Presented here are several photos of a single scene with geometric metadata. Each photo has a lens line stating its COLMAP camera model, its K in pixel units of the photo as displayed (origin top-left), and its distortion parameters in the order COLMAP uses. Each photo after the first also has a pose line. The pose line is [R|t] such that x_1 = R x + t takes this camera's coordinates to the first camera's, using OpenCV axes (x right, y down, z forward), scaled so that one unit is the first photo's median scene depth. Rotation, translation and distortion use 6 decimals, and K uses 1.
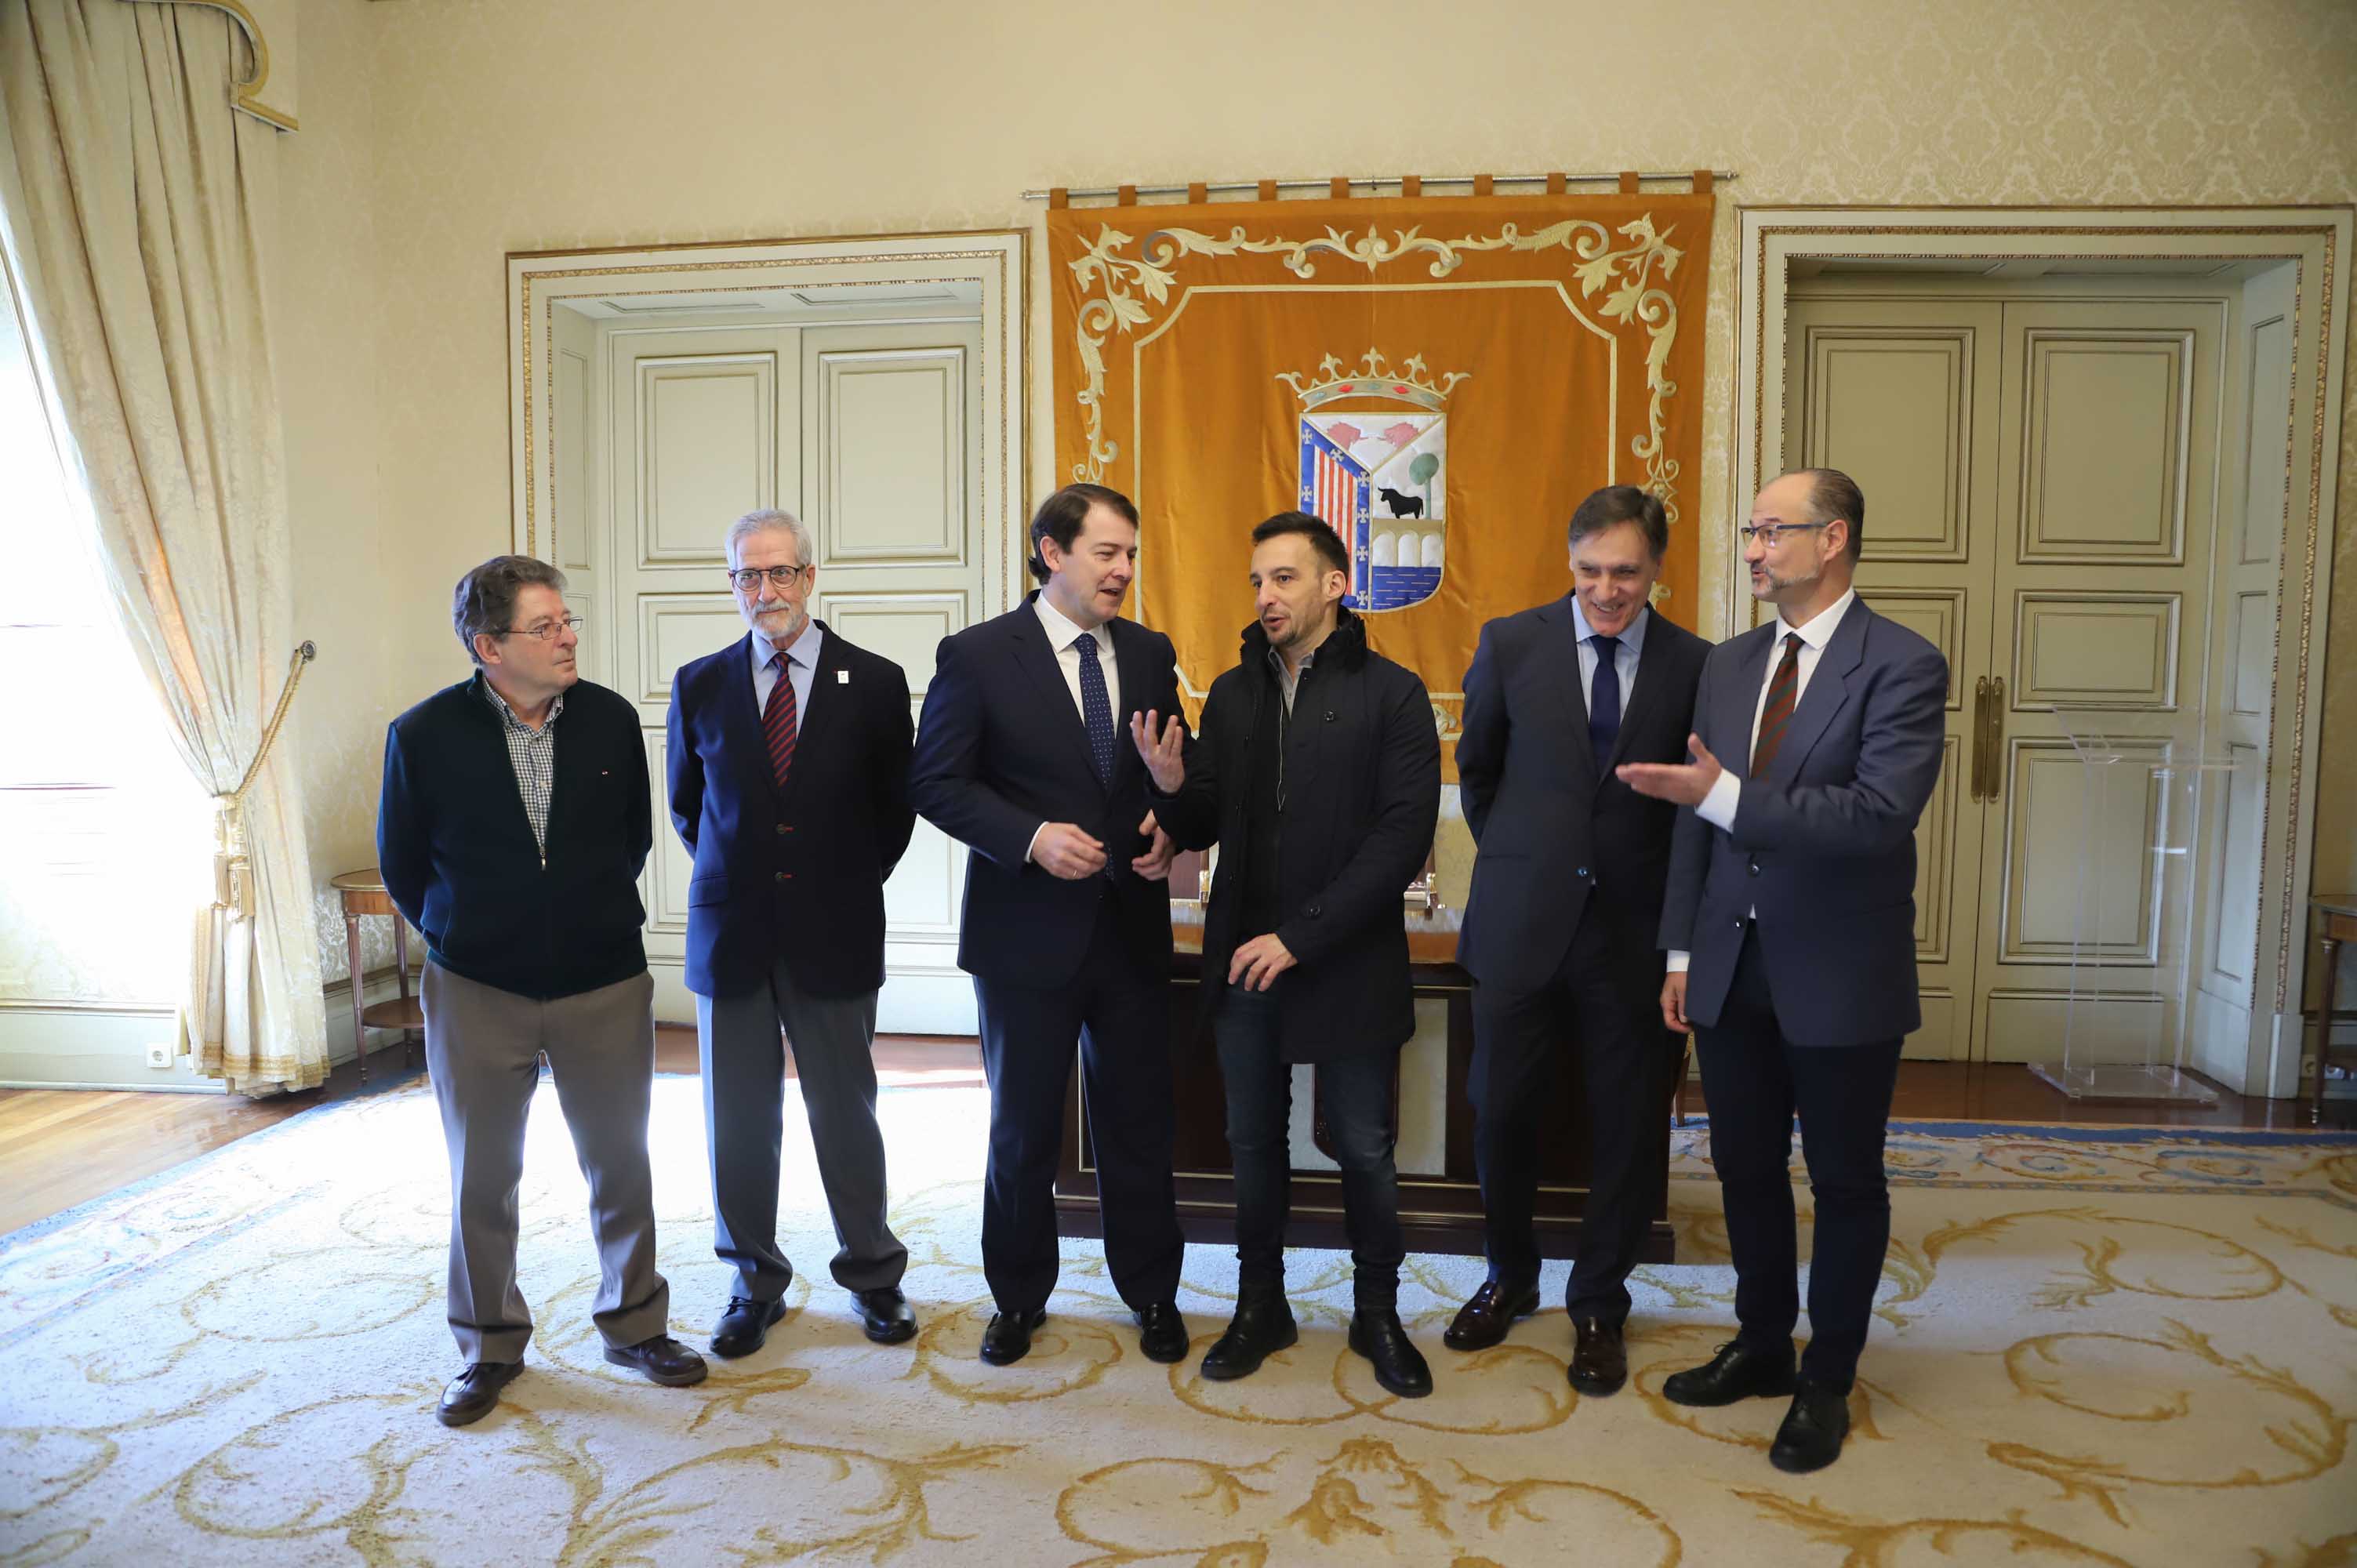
lens RADIAL K [[1611.7, 0, 1191.2], [0, 1611.7, 773.6], [0, 0, 1]] dist [-0.118465, 0.071158]
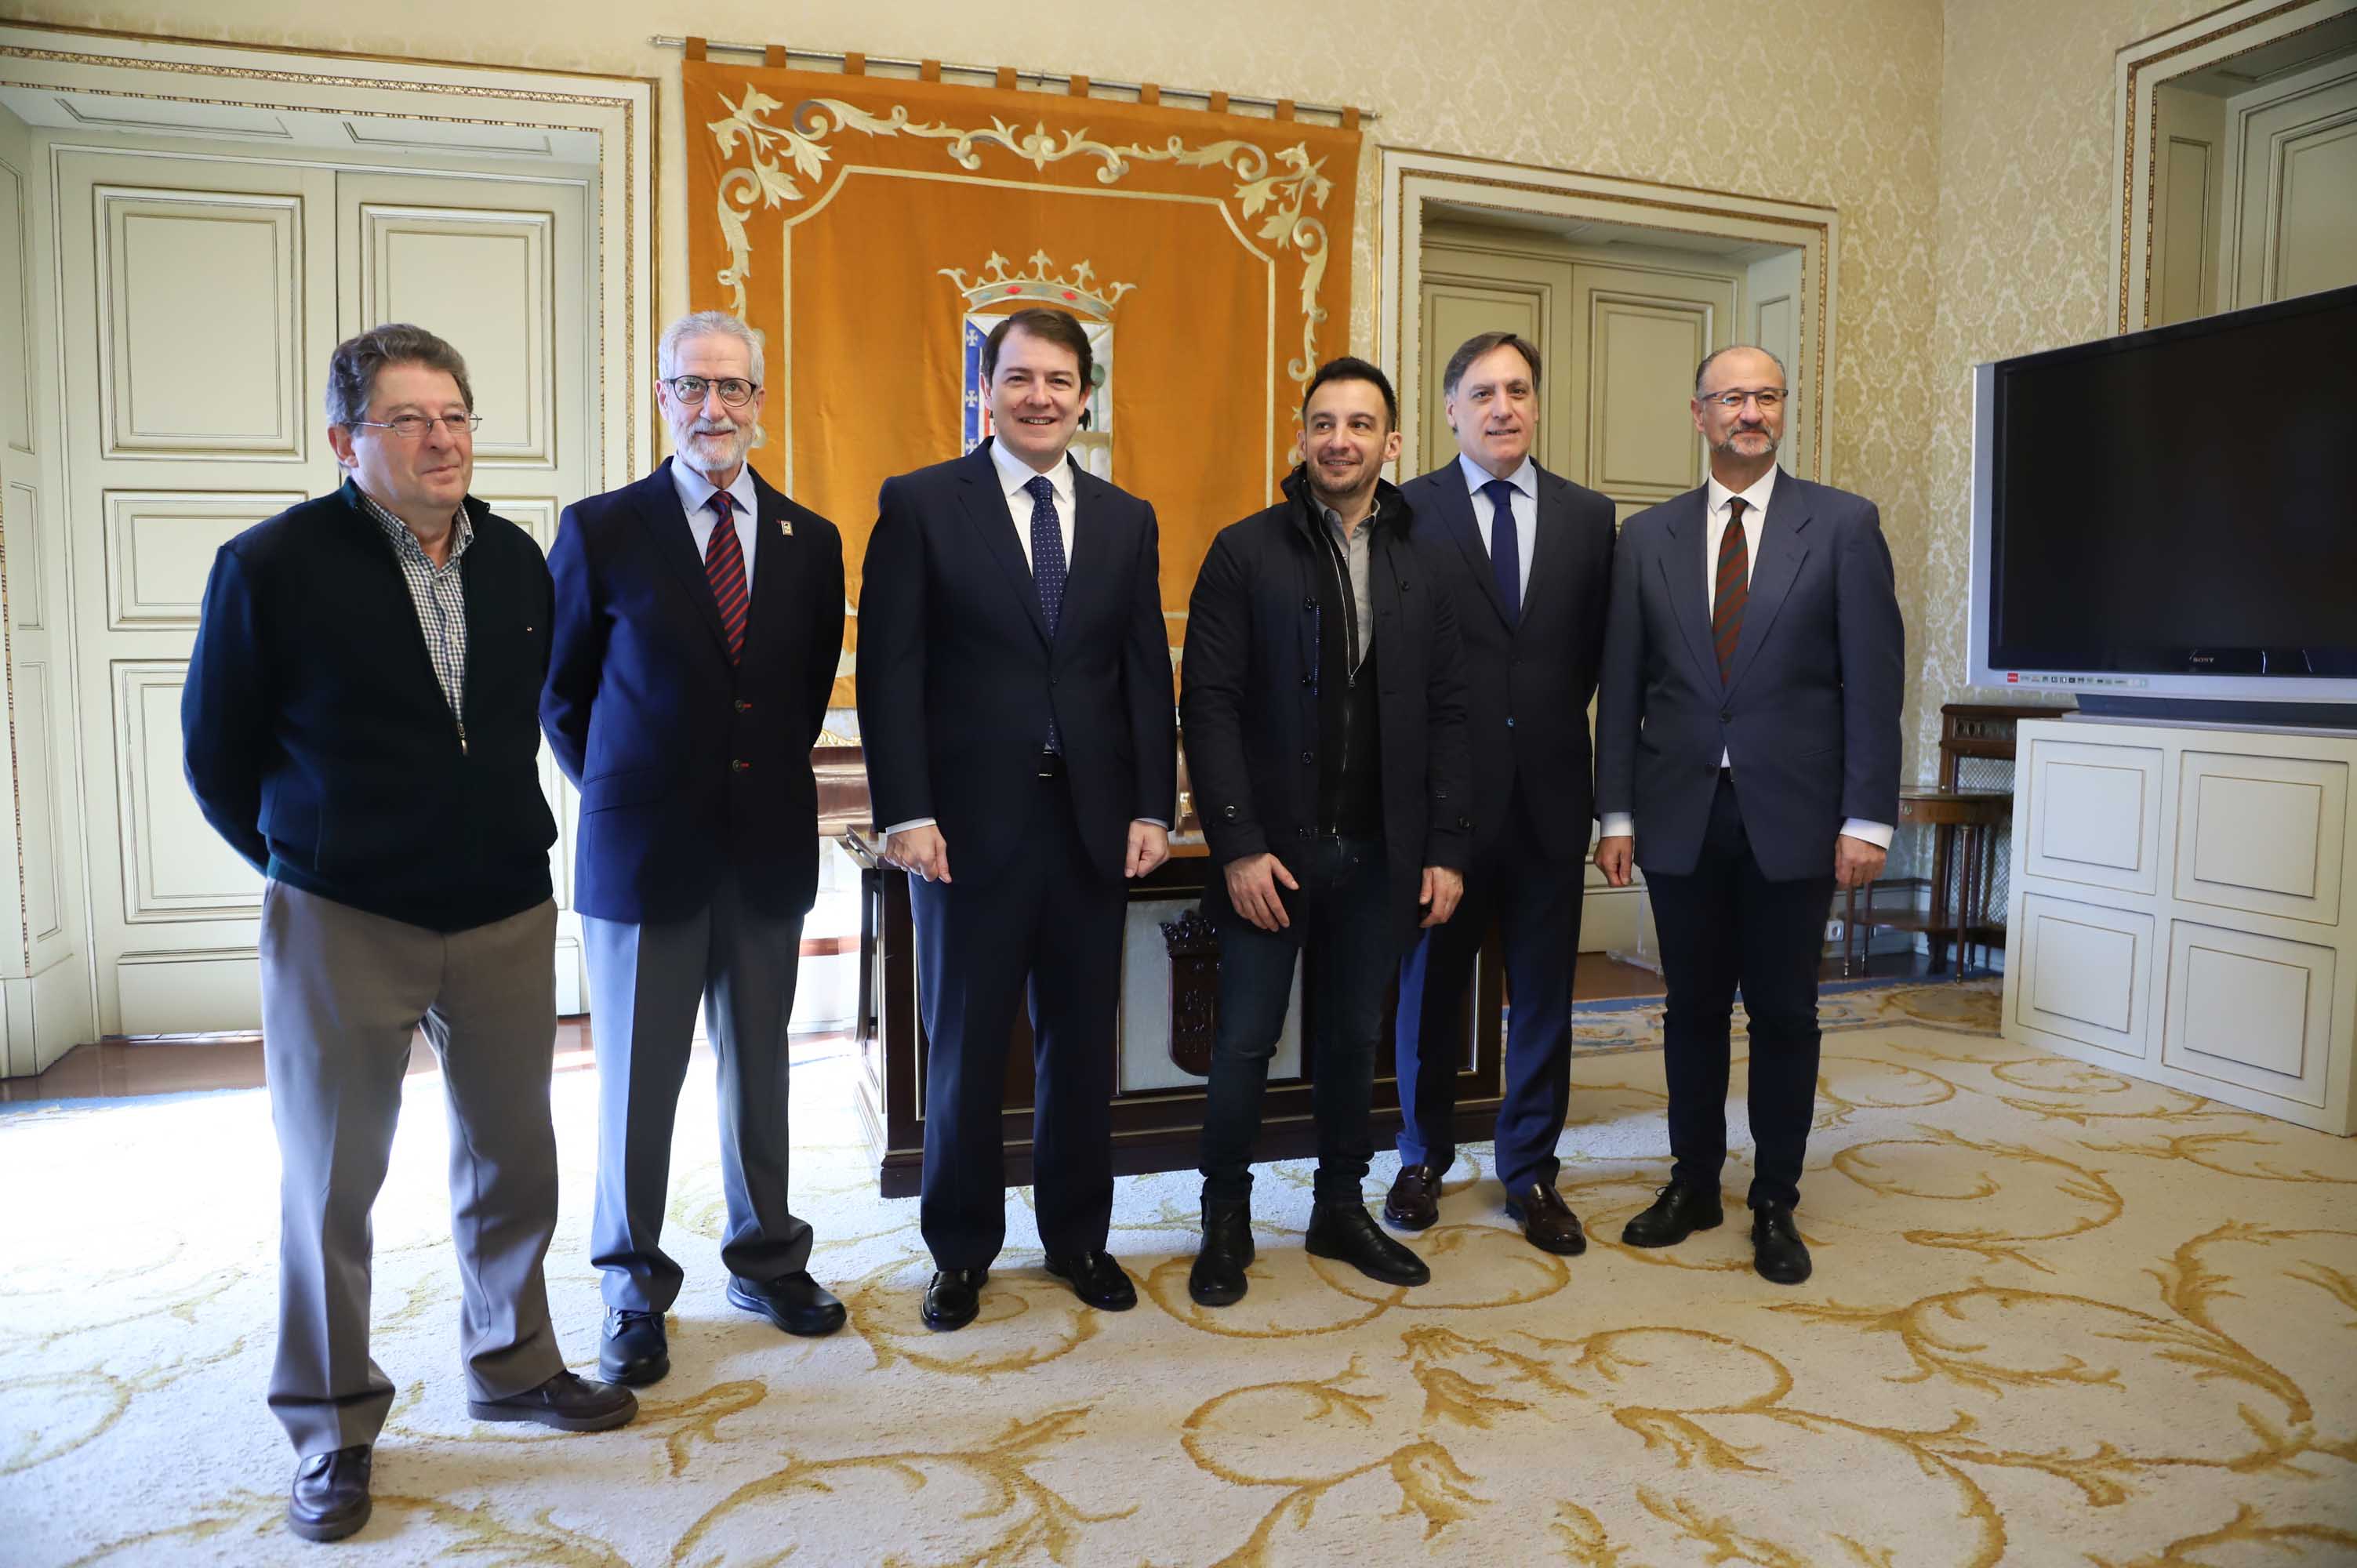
lens RADIAL K [[1611.7, 0, 1191.2], [0, 1611.7, 773.6], [0, 0, 1]] dist [-0.118465, 0.071158]
pose [[0.904883, -0.032874, 0.424389, -0.219012], [0.030346, 0.999459, 0.012714, 0.036989], [-0.424578, 0.001374, 0.905391, 0.101295]]
